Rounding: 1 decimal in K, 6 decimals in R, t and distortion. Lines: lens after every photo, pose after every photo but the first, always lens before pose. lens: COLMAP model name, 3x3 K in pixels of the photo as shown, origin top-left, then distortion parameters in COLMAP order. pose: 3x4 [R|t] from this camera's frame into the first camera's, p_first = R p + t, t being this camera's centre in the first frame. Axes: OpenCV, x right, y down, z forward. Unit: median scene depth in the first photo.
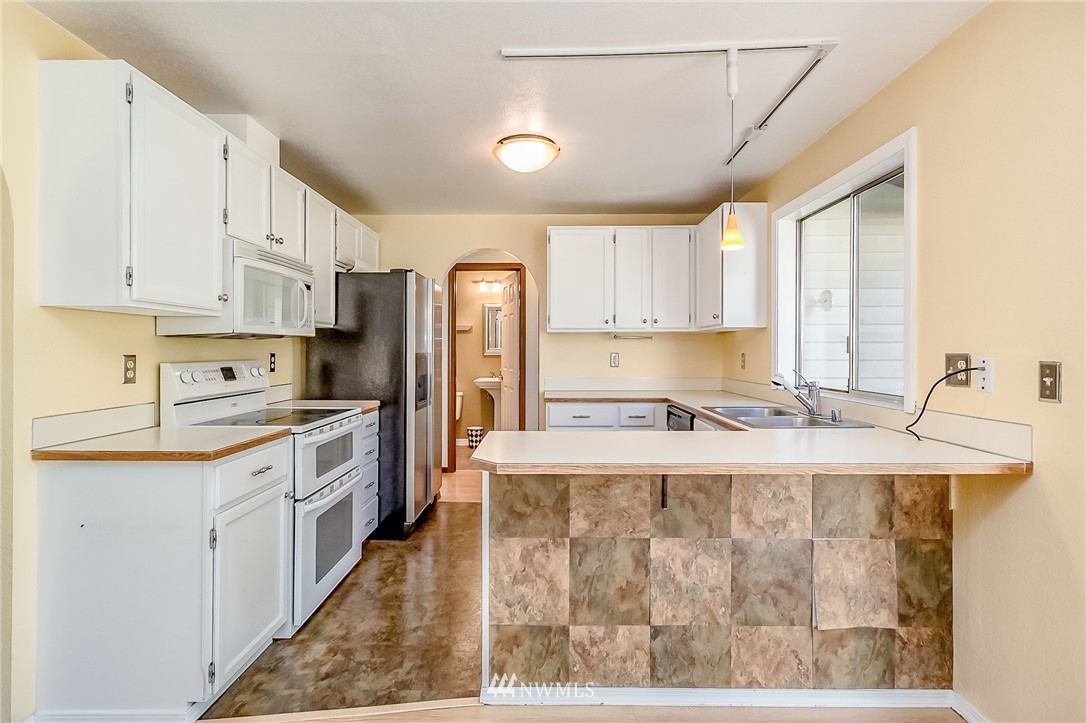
lens RADIAL K [[507.3, 0, 546.7], [0, 507.3, 351.3], [0, 0, 1]] dist [0.002515, 0.000436]
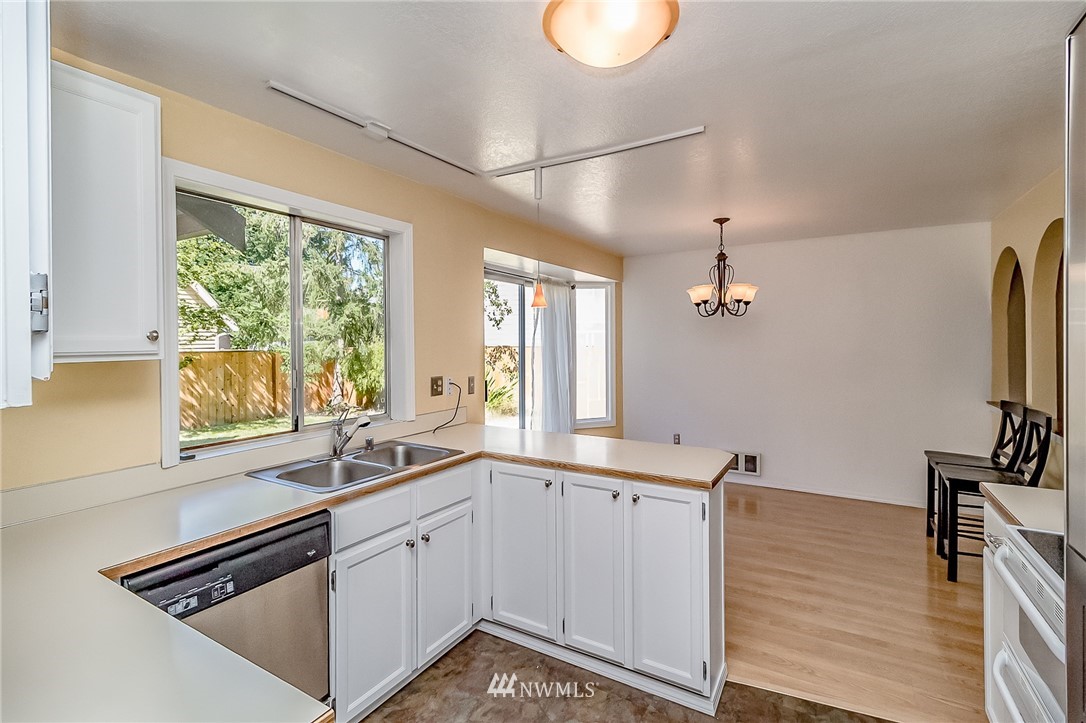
lens RADIAL K [[499.3, 0, 546.2], [0, 499.3, 344.3], [0, 0, 1]] dist [0.076367, 0.000015]
pose [[-0.861745, 0.007631, 0.507285, -0.364257], [0.011506, 0.999924, 0.004505, -0.105707], [-0.507212, 0.009719, -0.861767, 2.240439]]
